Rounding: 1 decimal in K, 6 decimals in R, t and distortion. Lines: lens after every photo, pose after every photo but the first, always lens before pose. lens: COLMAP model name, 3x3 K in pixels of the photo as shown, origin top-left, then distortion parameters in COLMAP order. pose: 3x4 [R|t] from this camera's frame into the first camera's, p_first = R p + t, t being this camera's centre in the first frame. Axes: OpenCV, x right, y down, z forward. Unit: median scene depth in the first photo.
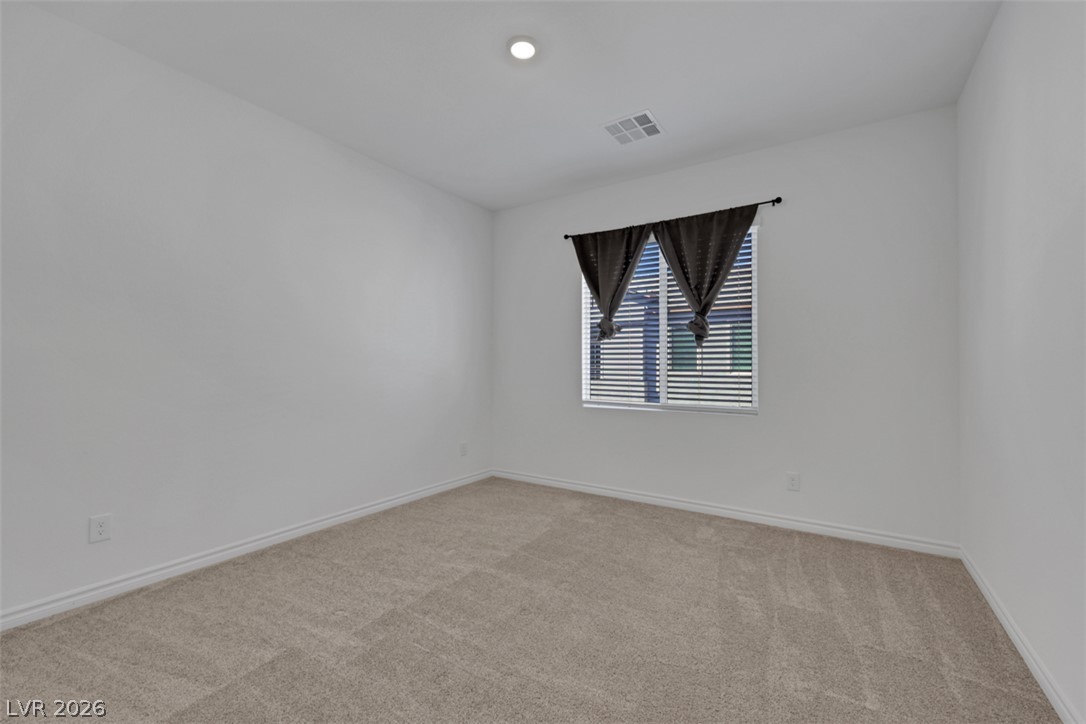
lens RADIAL K [[448.0, 0, 547.9], [0, 448.0, 358.1], [0, 0, 1]] dist [0.000909, -0.000012]
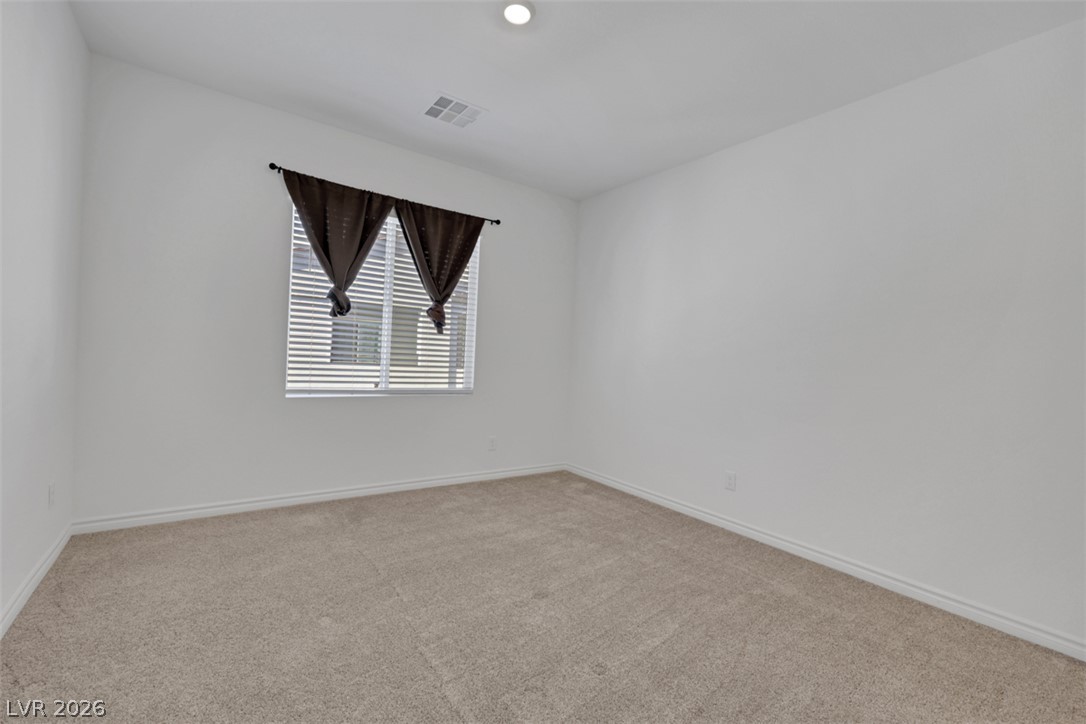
lens RADIAL K [[448.0, 0, 547.9], [0, 448.0, 358.1], [0, 0, 1]] dist [0.000909, -0.000012]
pose [[0.371311, 0.011690, 0.928435, -0.539241], [-0.064665, 0.997818, 0.013298, 0.001682], [-0.926254, -0.064975, 0.371256, 0.344056]]
